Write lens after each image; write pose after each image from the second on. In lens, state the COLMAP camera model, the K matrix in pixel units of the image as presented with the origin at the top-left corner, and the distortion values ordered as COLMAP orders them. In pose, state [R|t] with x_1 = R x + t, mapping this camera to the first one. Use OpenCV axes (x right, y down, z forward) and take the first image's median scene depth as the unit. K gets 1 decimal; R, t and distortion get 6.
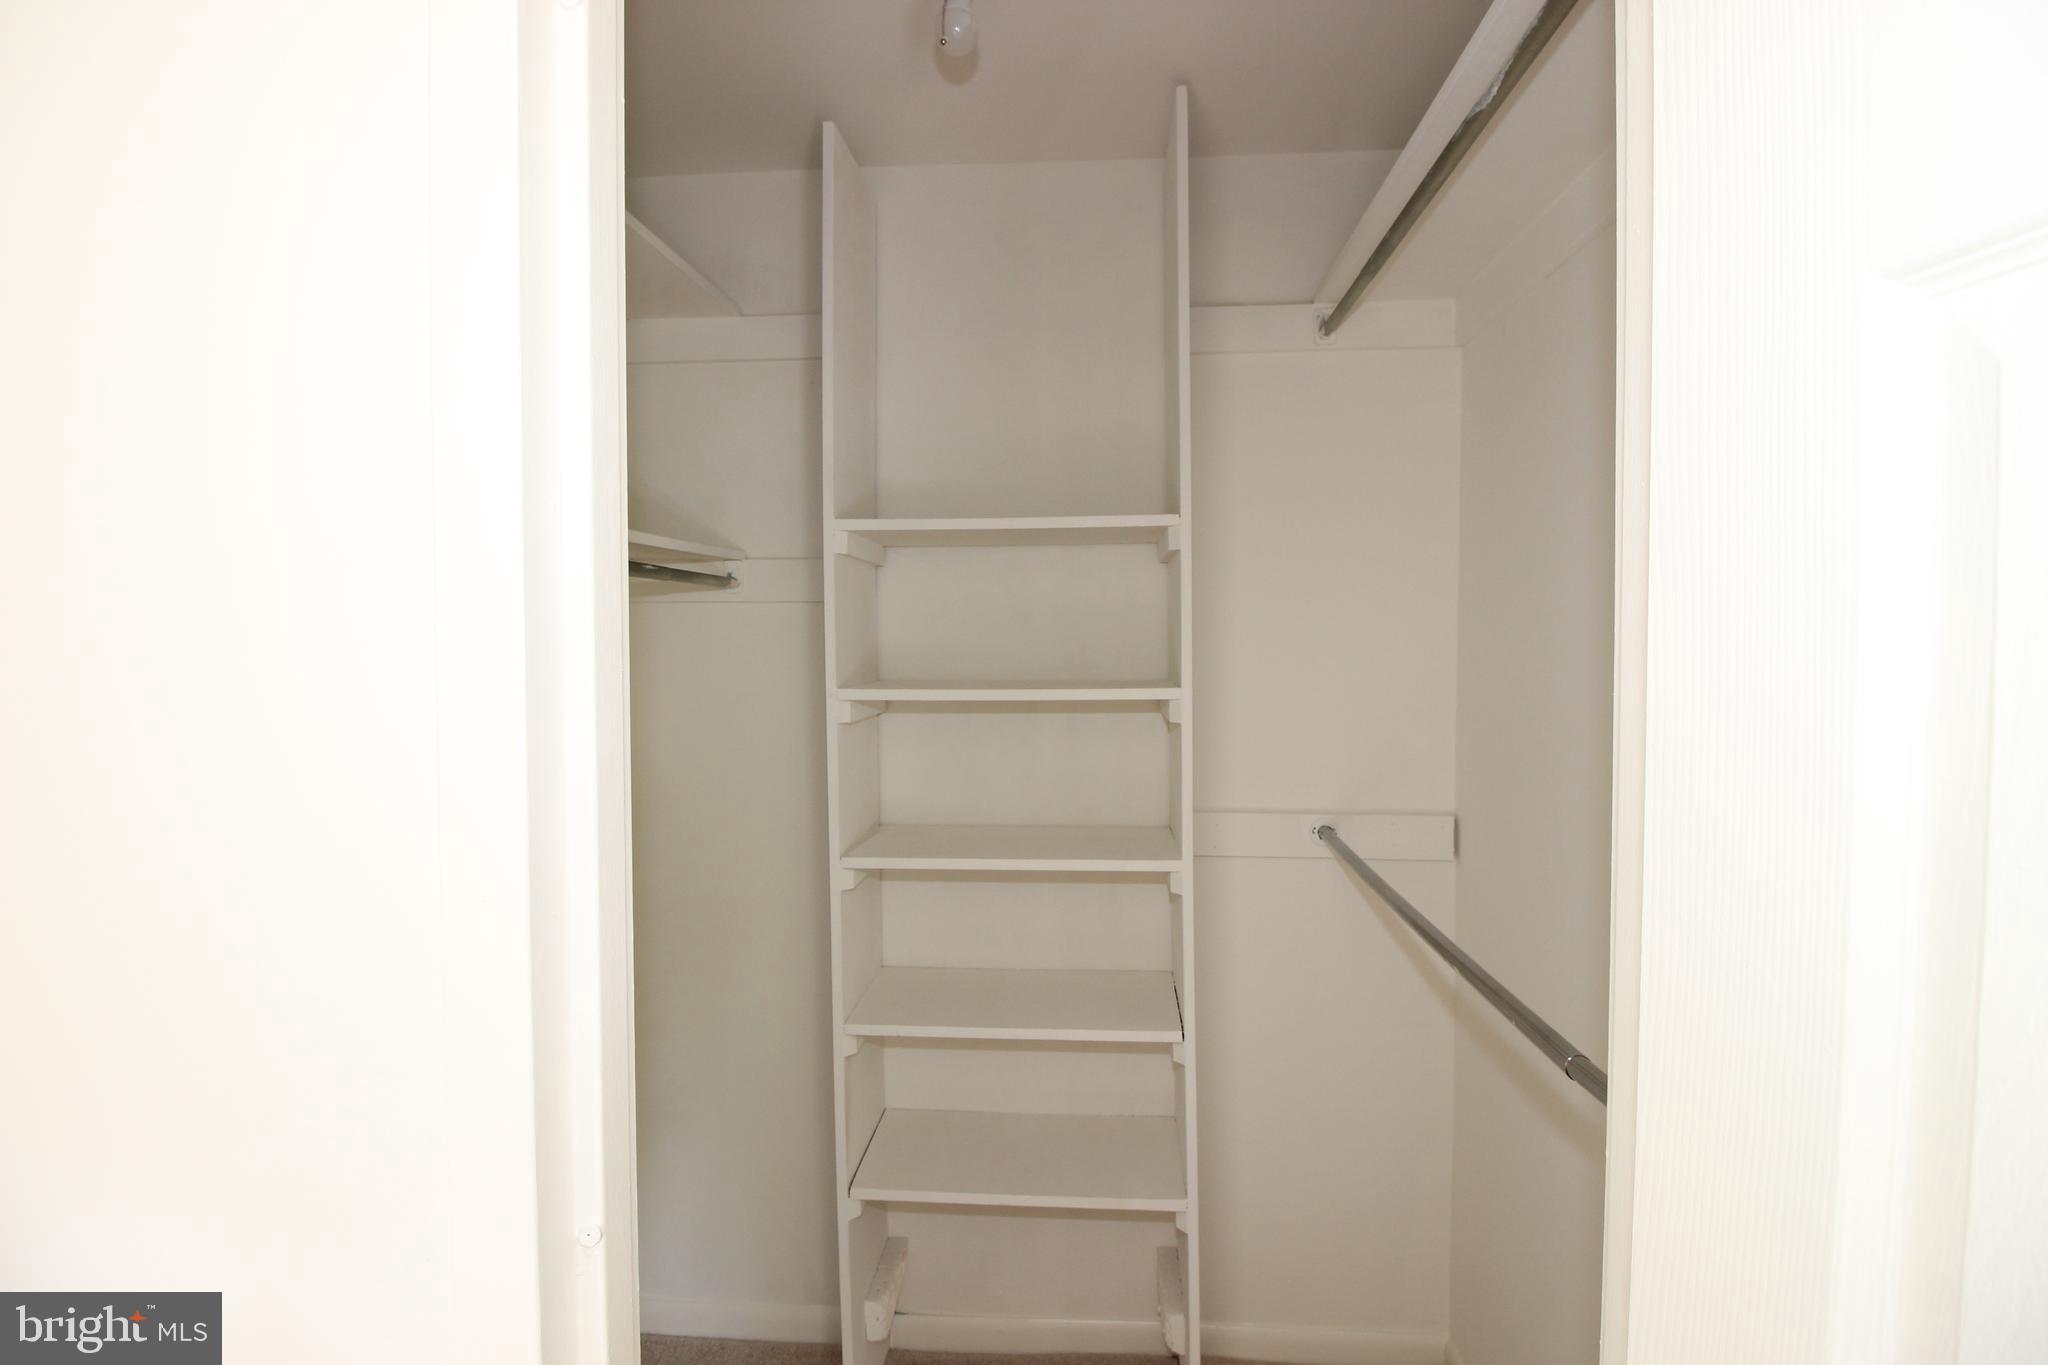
lens RADIAL K [[945.7, 0, 1036.7], [0, 945.7, 667.4], [0, 0, 1]] dist [0.012982, -0.015971]
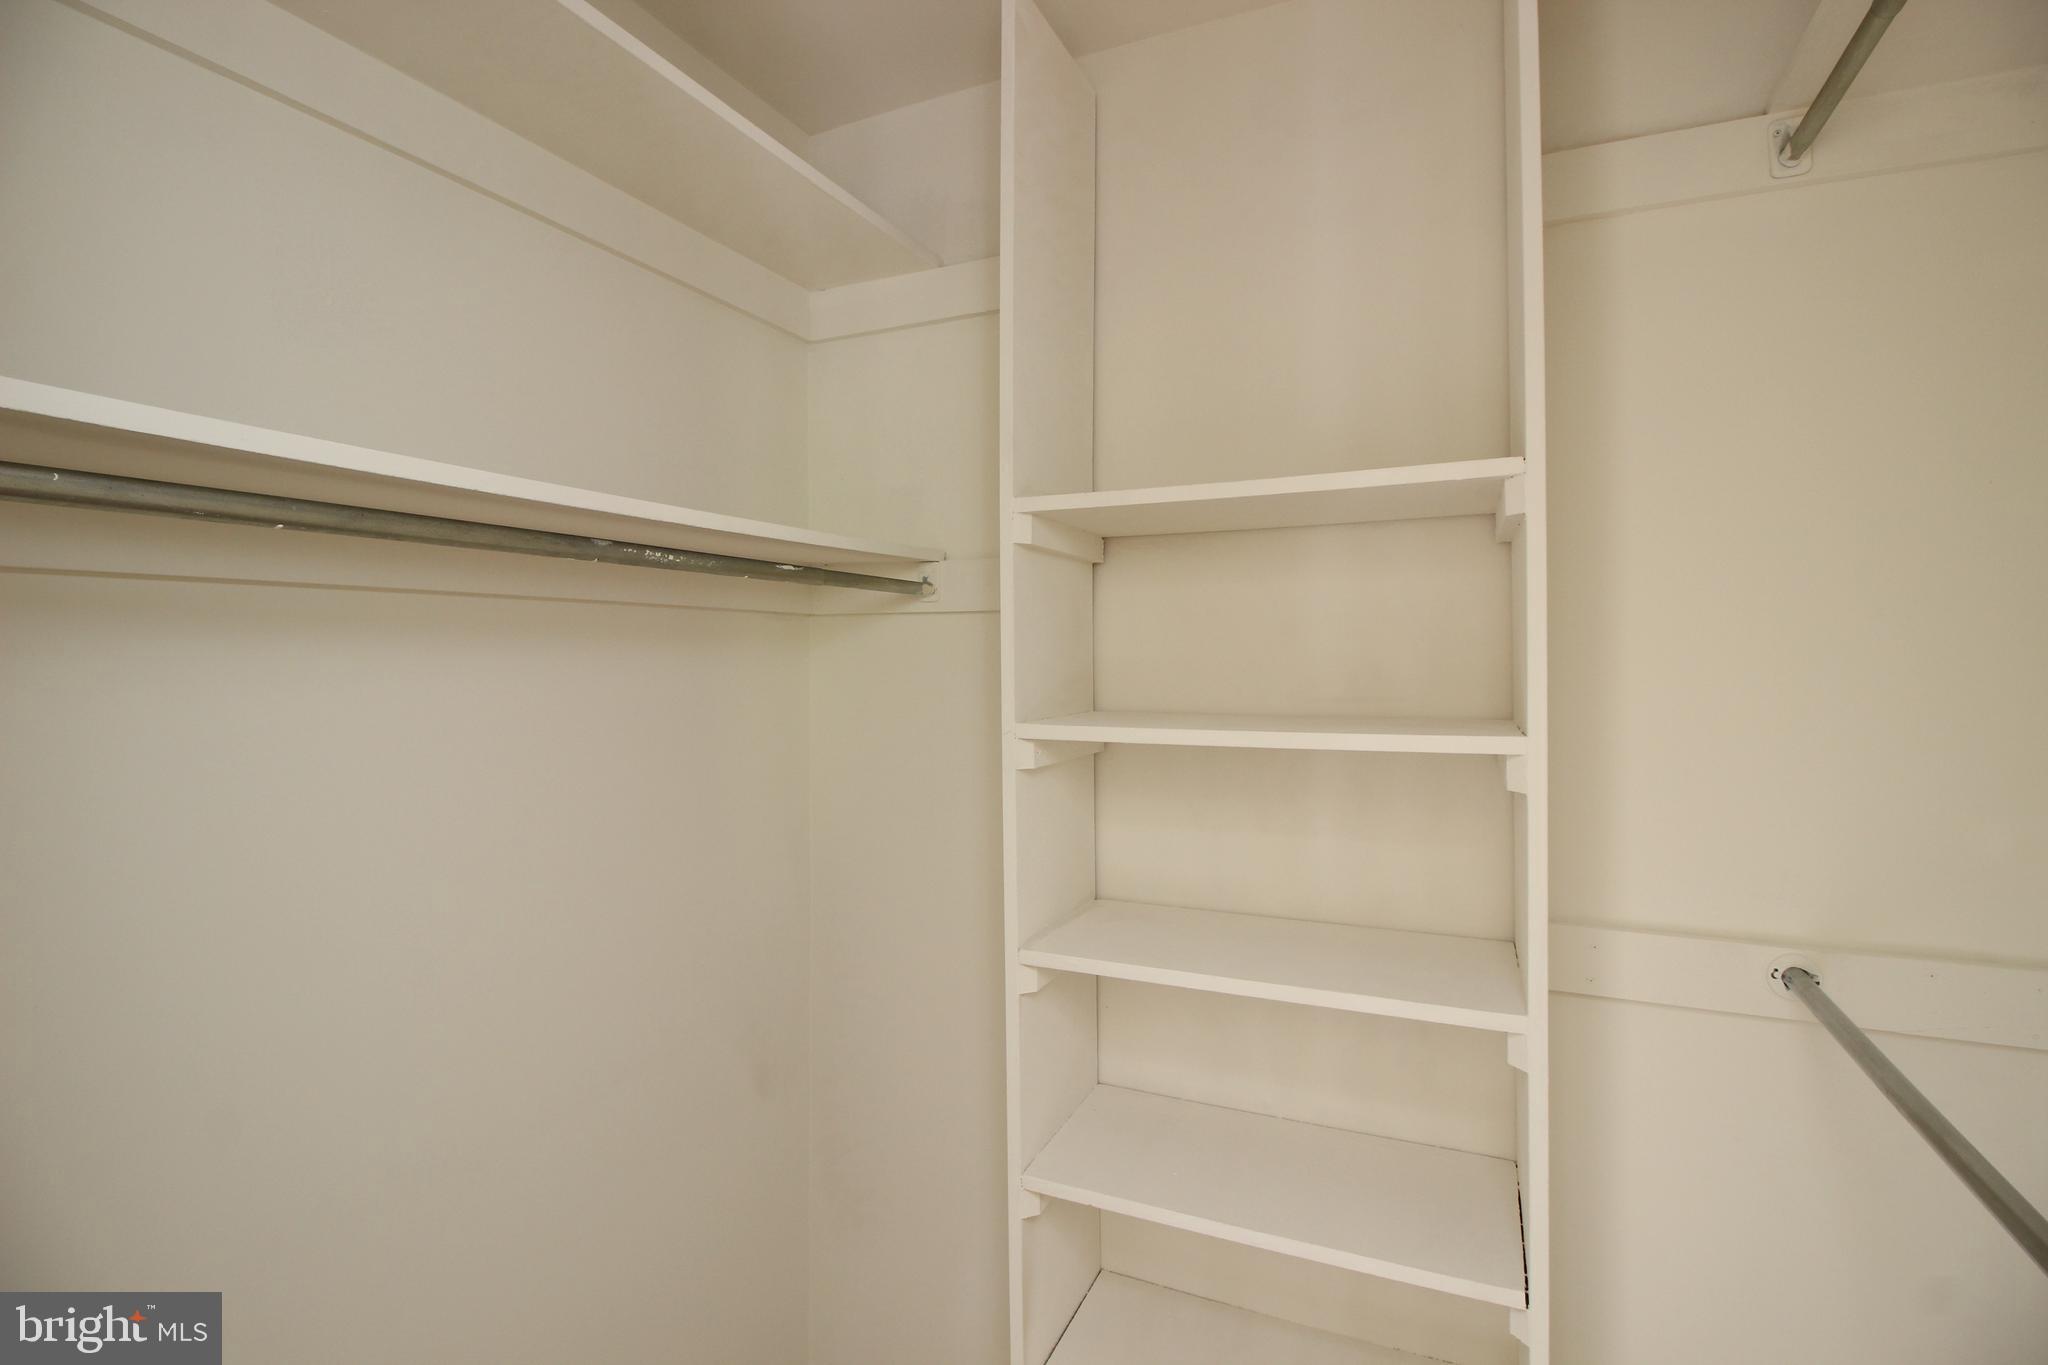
lens RADIAL K [[945.7, 0, 1036.7], [0, 945.7, 667.4], [0, 0, 1]] dist [0.012982, -0.015971]
pose [[0.944687, 0.003225, -0.327957, 0.046939], [-0.007653, 0.999896, -0.012213, -0.012775], [0.327884, 0.014047, 0.944614, 0.274642]]
